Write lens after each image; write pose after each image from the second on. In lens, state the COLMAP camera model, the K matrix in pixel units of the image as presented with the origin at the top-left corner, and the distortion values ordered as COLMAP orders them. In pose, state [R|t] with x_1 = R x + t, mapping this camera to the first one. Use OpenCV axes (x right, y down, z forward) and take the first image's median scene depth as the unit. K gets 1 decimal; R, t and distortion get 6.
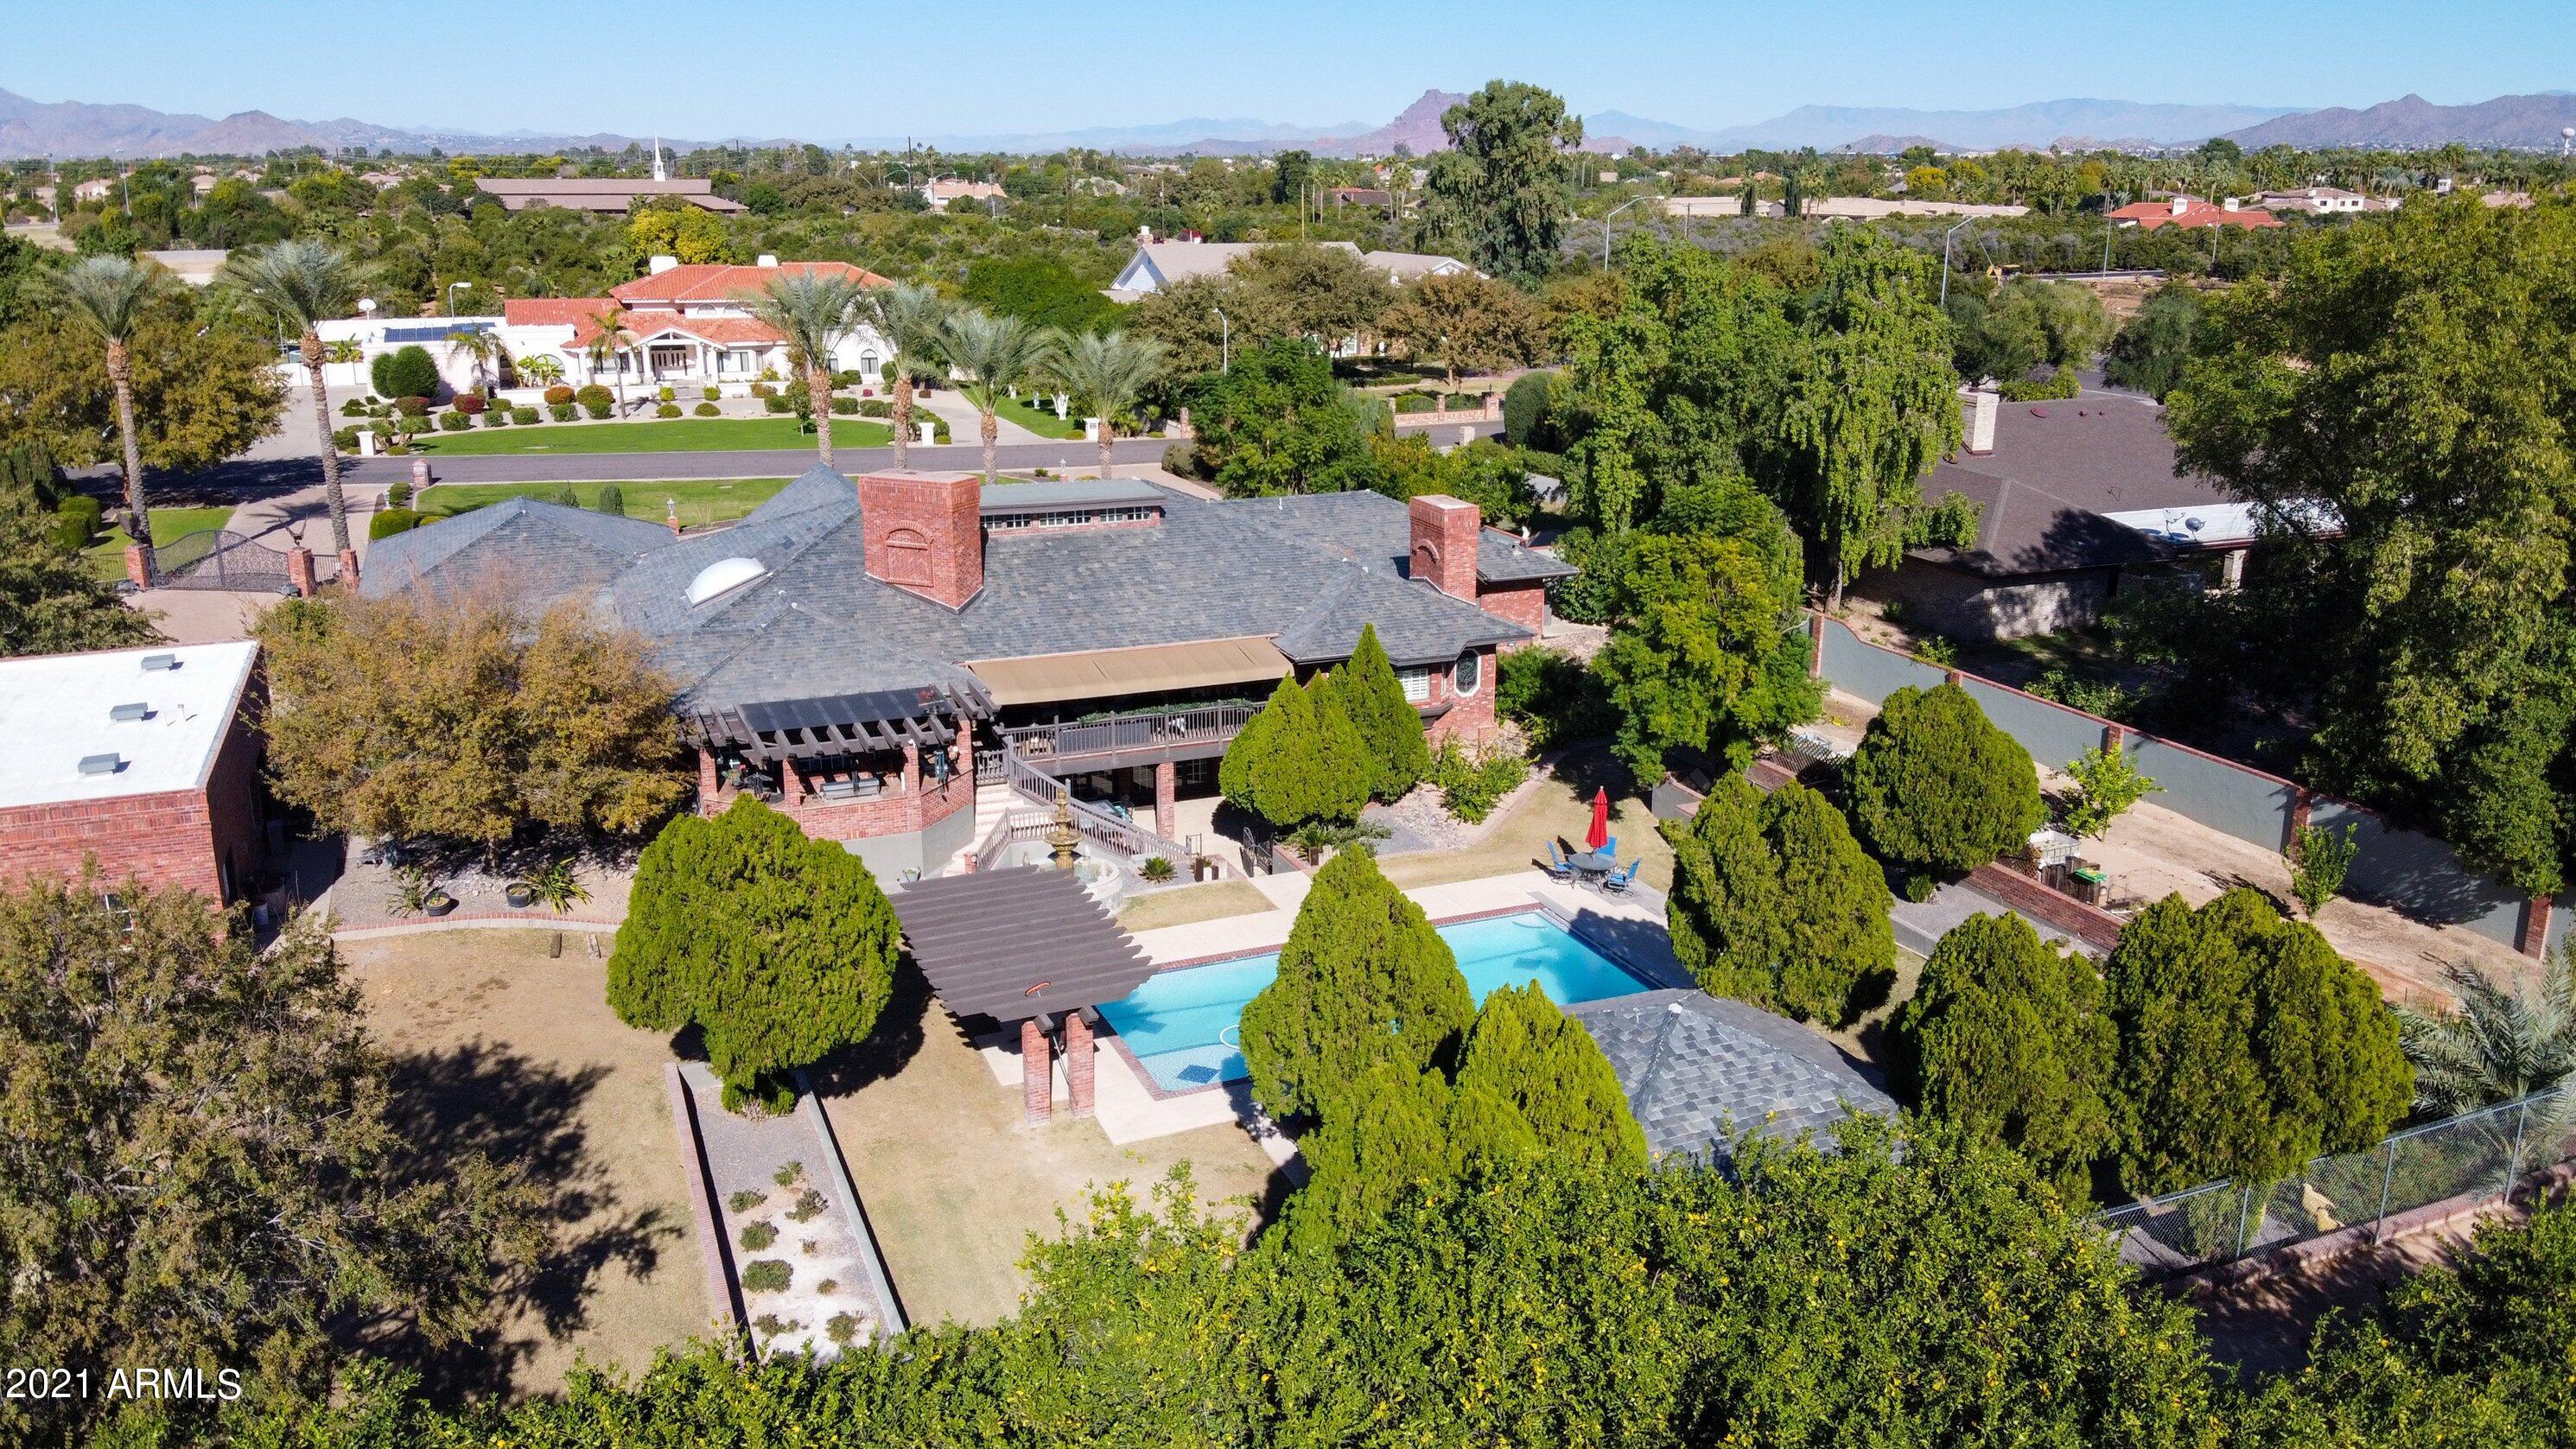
lens RADIAL K [[1949.8, 0, 1324.4], [0, 1949.8, 736.6], [0, 0, 1]] dist [0.147432, -0.294014]
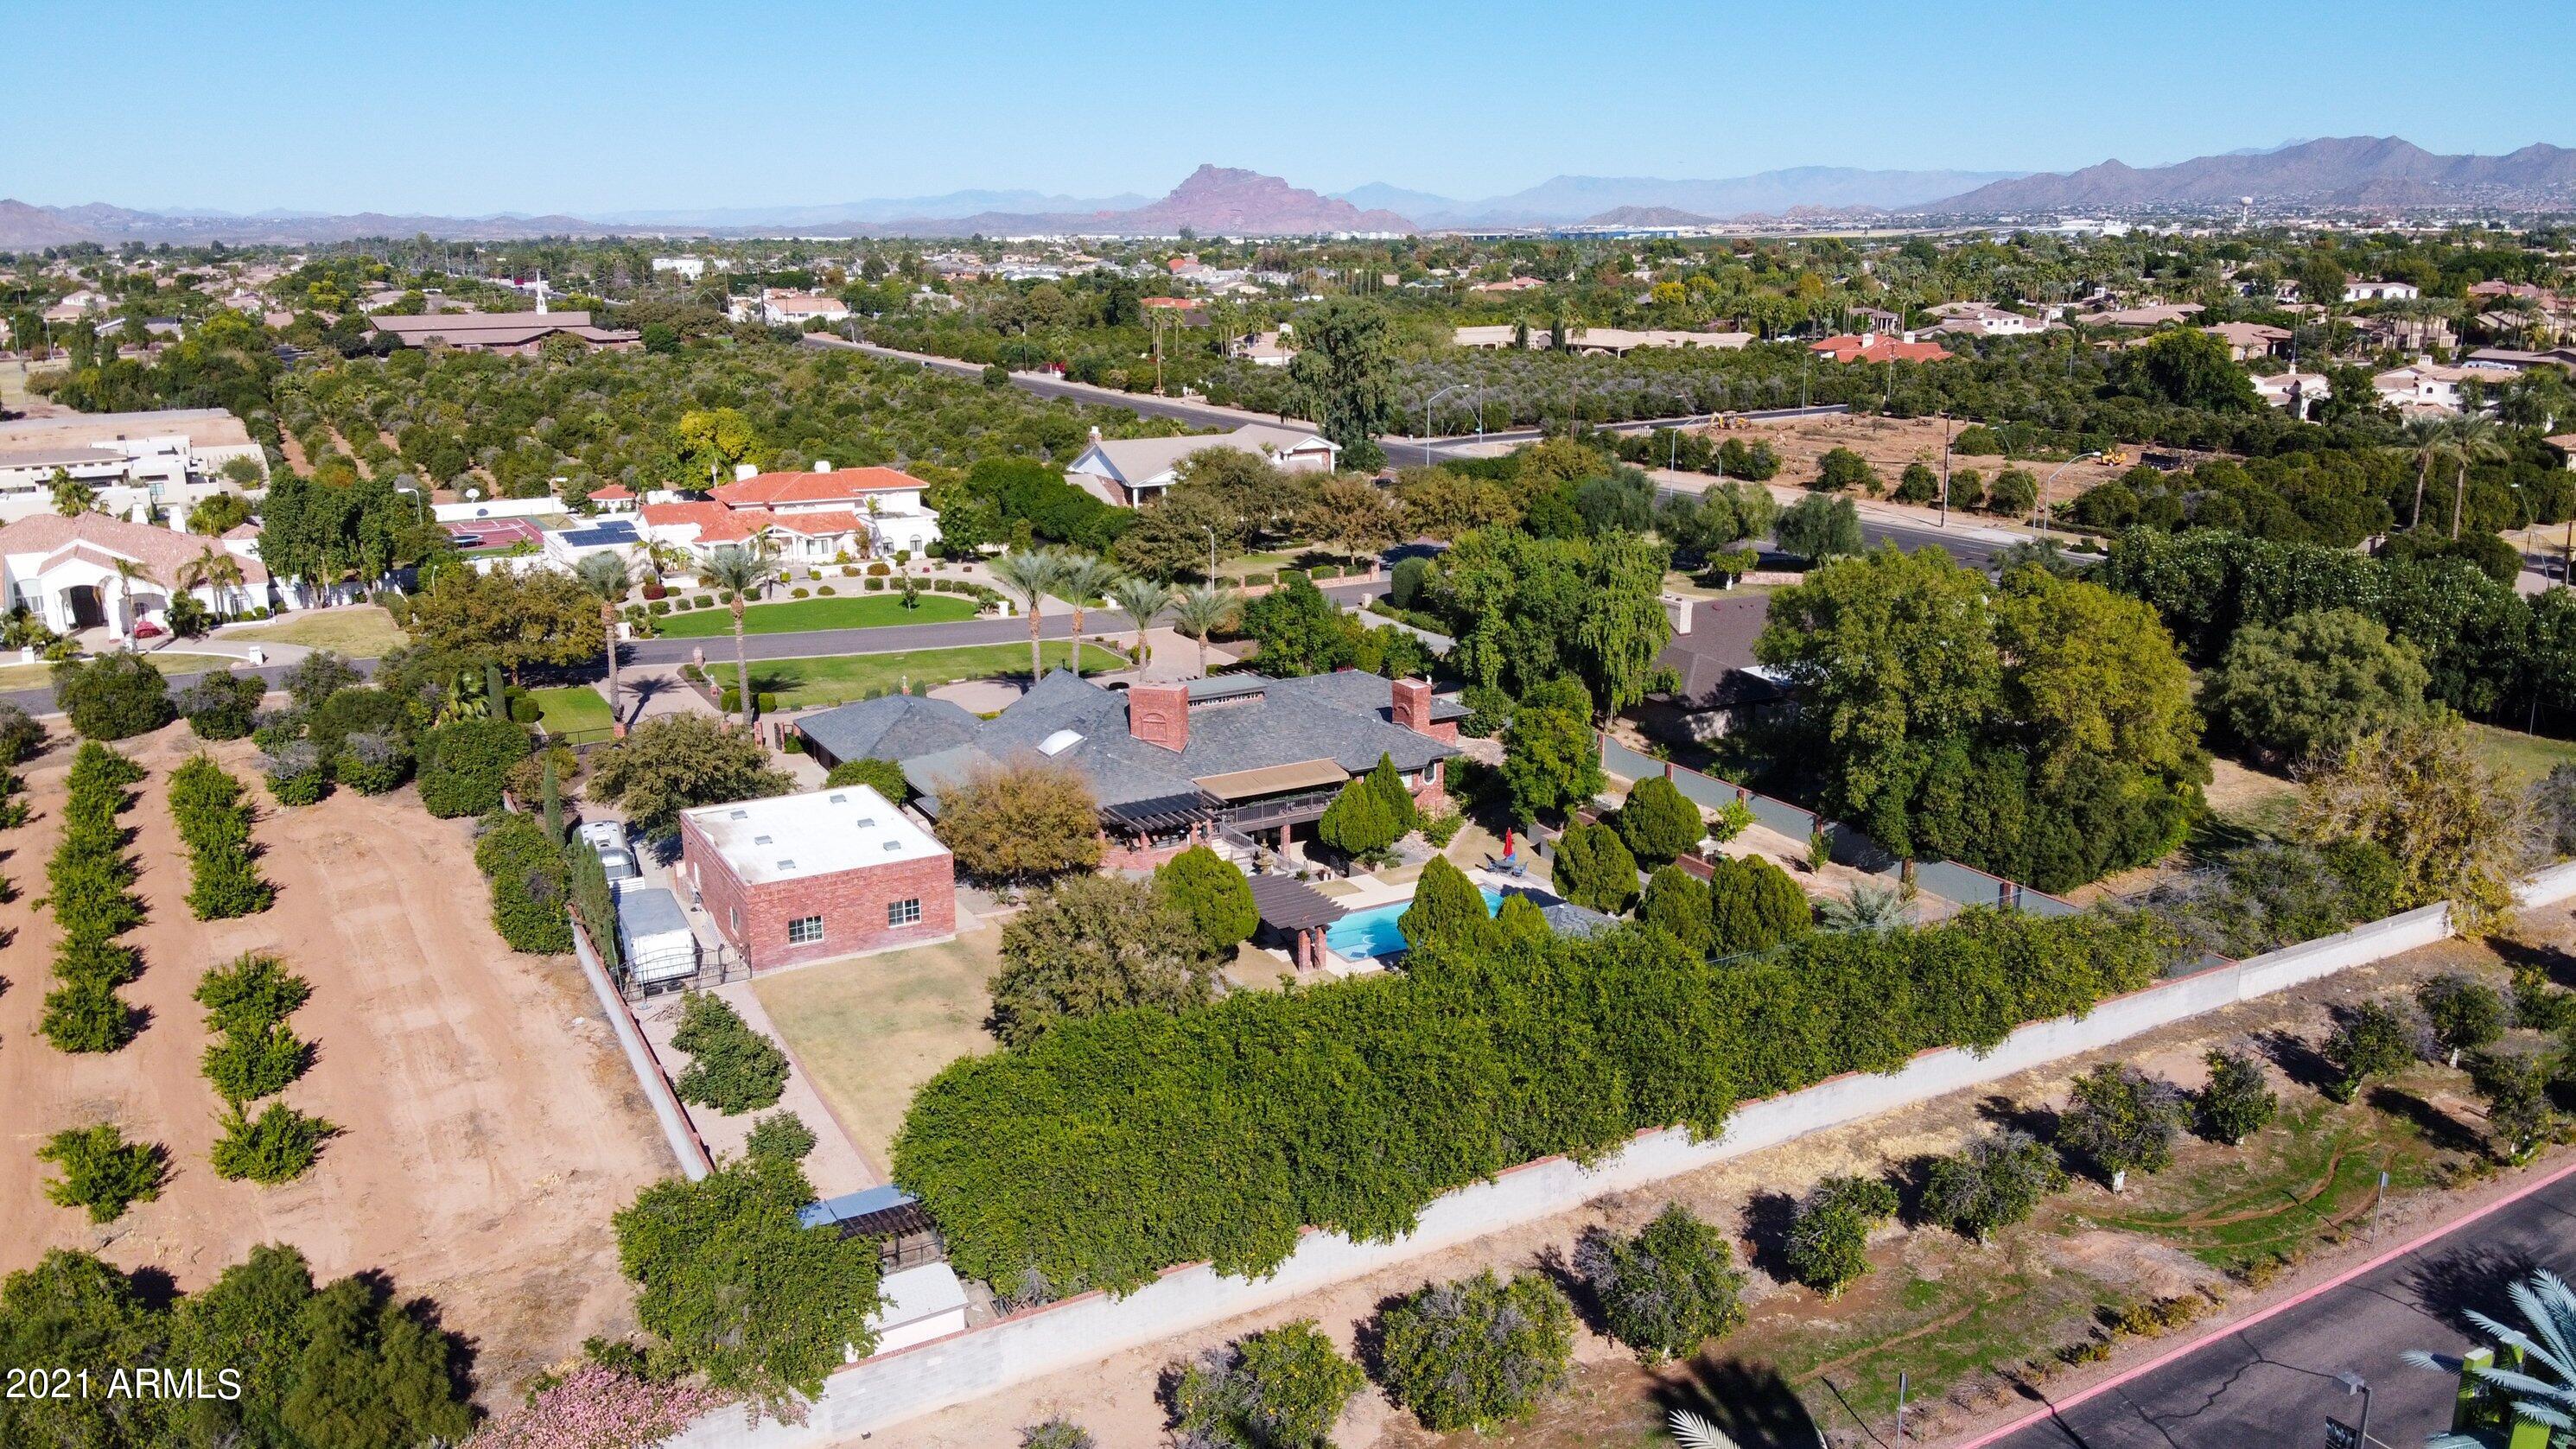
lens RADIAL K [[1908.8, 0, 1288.0], [0, 1908.8, 724.5], [0, 0, 1]] dist [0.137084, 0.000031]
pose [[0.995548, -0.036855, 0.086753, -0.236135], [0.039743, 0.998704, -0.031793, -0.025873], [-0.085469, 0.035099, 0.995722, -0.915175]]
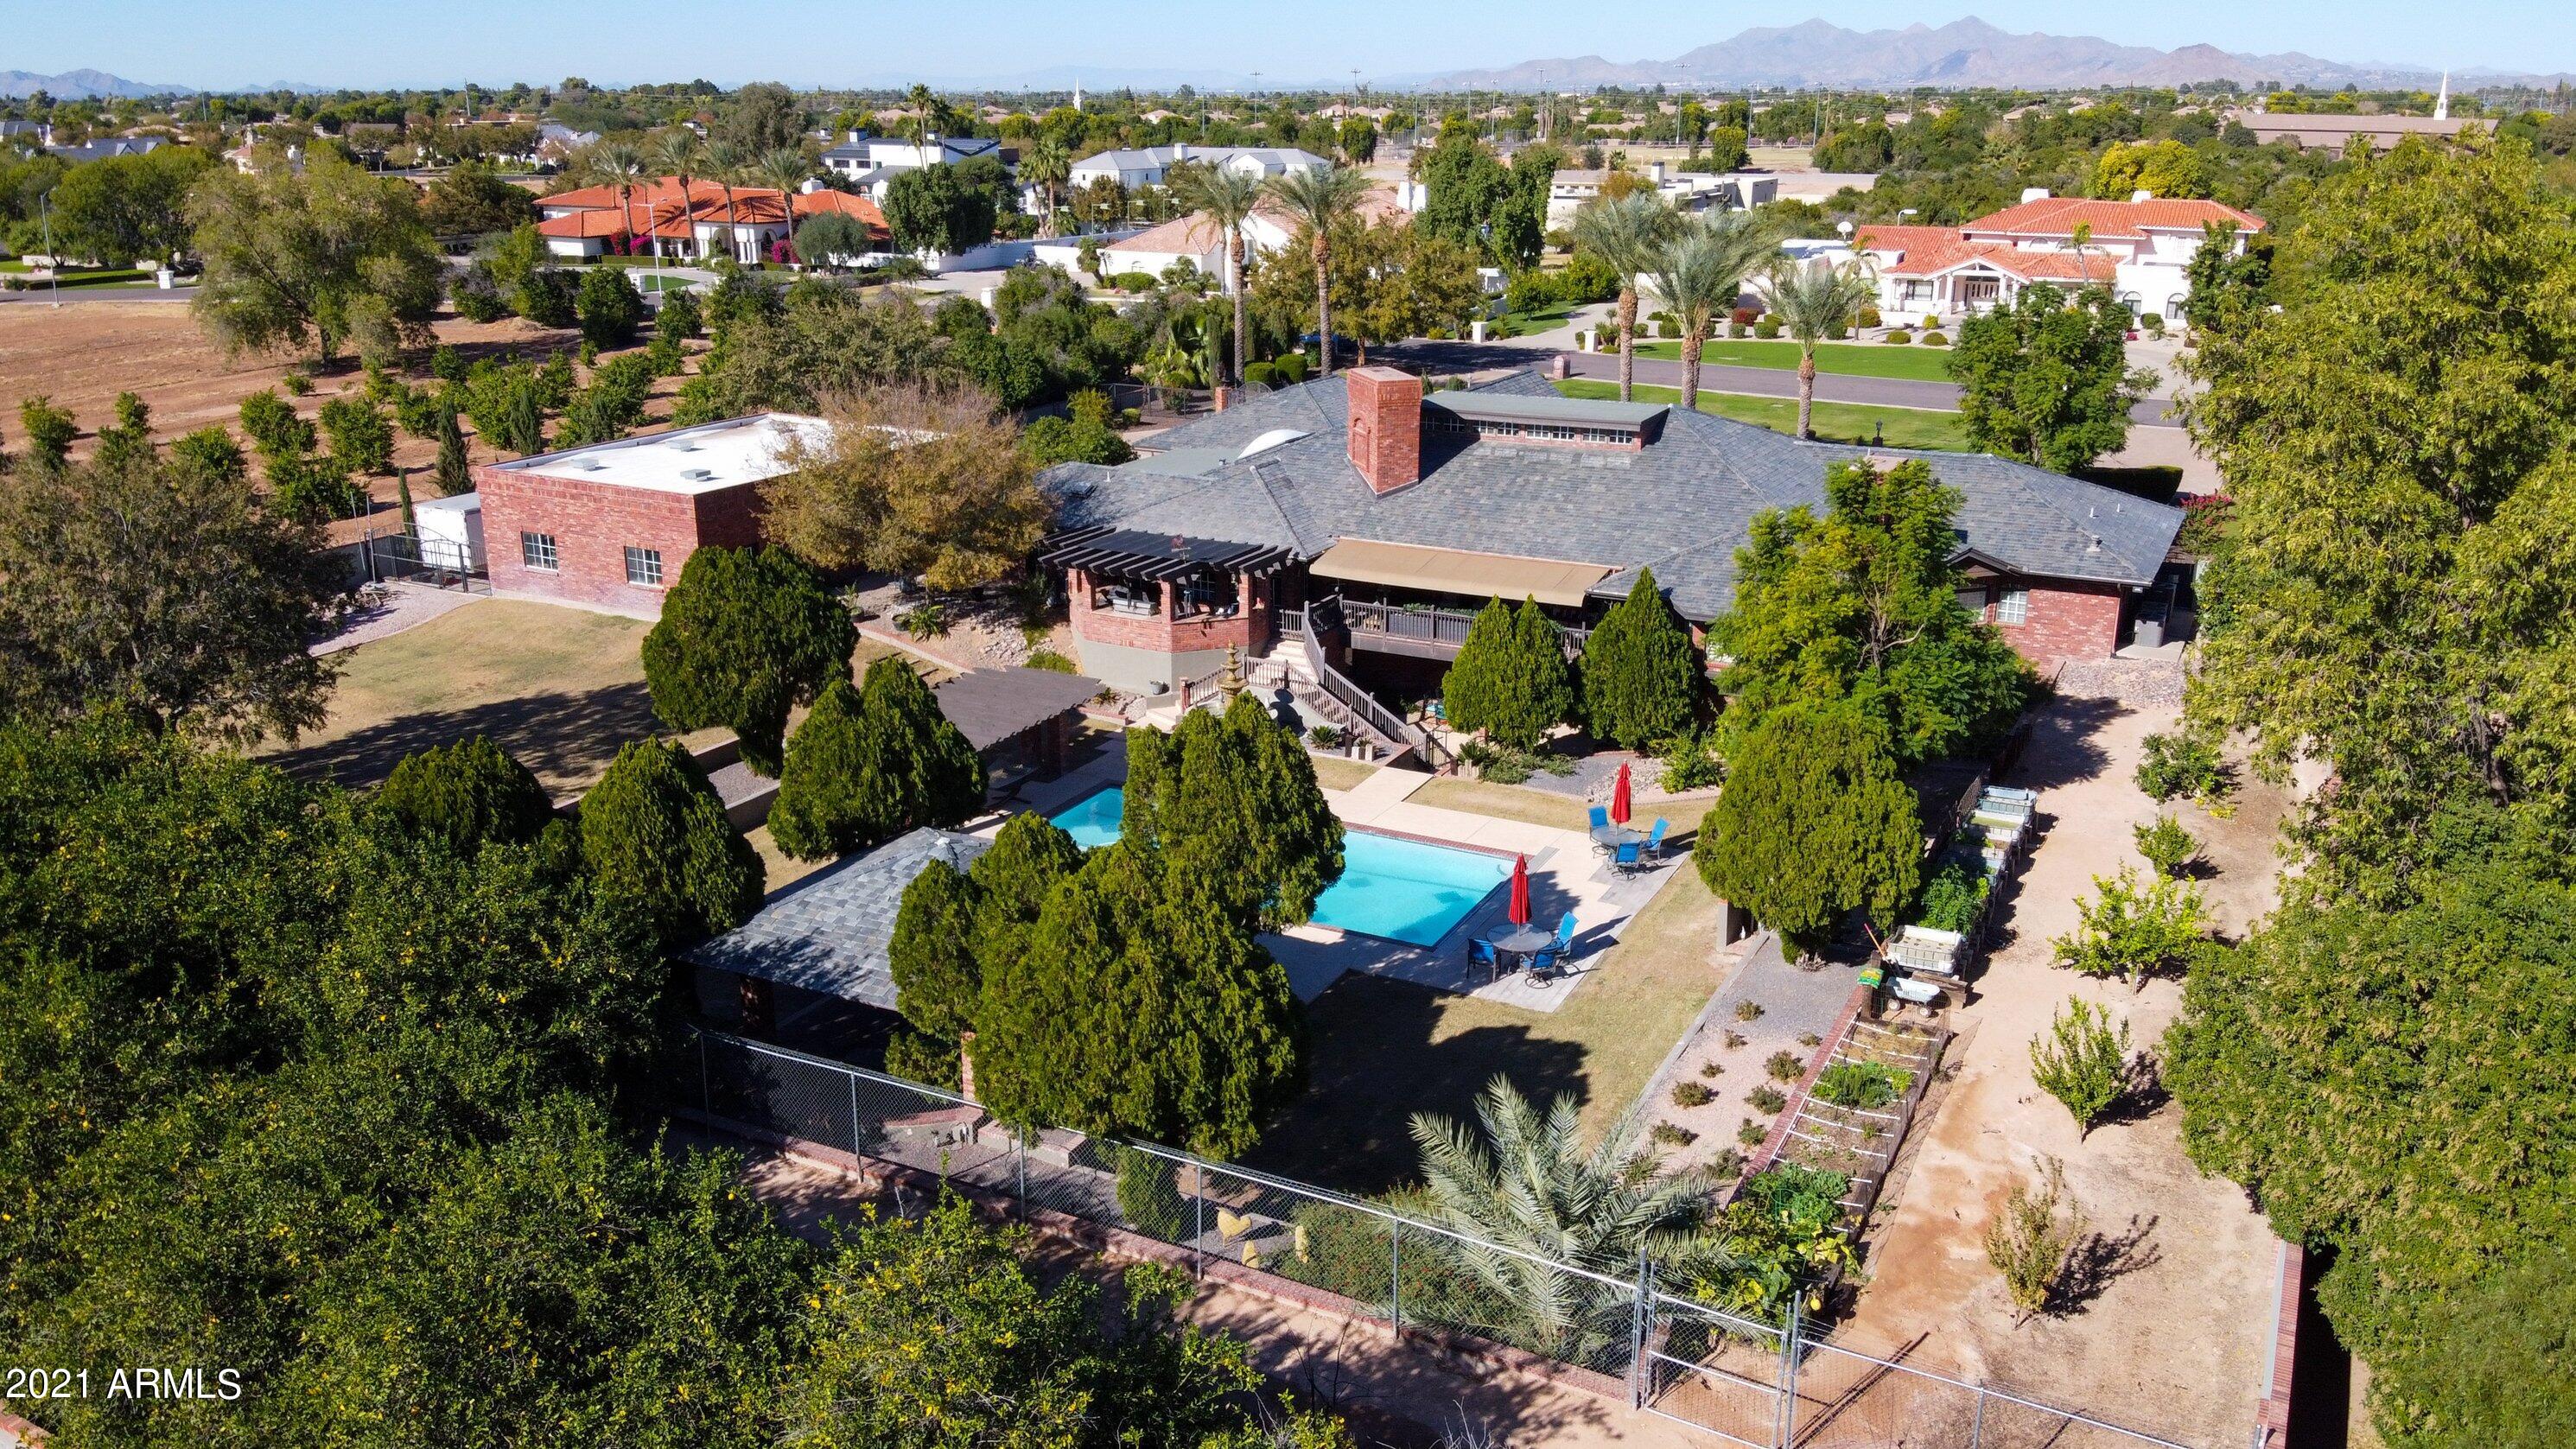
lens RADIAL K [[1955.6, 0, 1294.7], [0, 1955.6, 763.9], [0, 0, 1]] dist [0.153903, -0.298133]
pose [[0.632461, 0.245564, -0.734637, 0.616488], [-0.214783, 0.966825, 0.138266, -0.057421], [0.744219, 0.070339, 0.664222, 0.213430]]
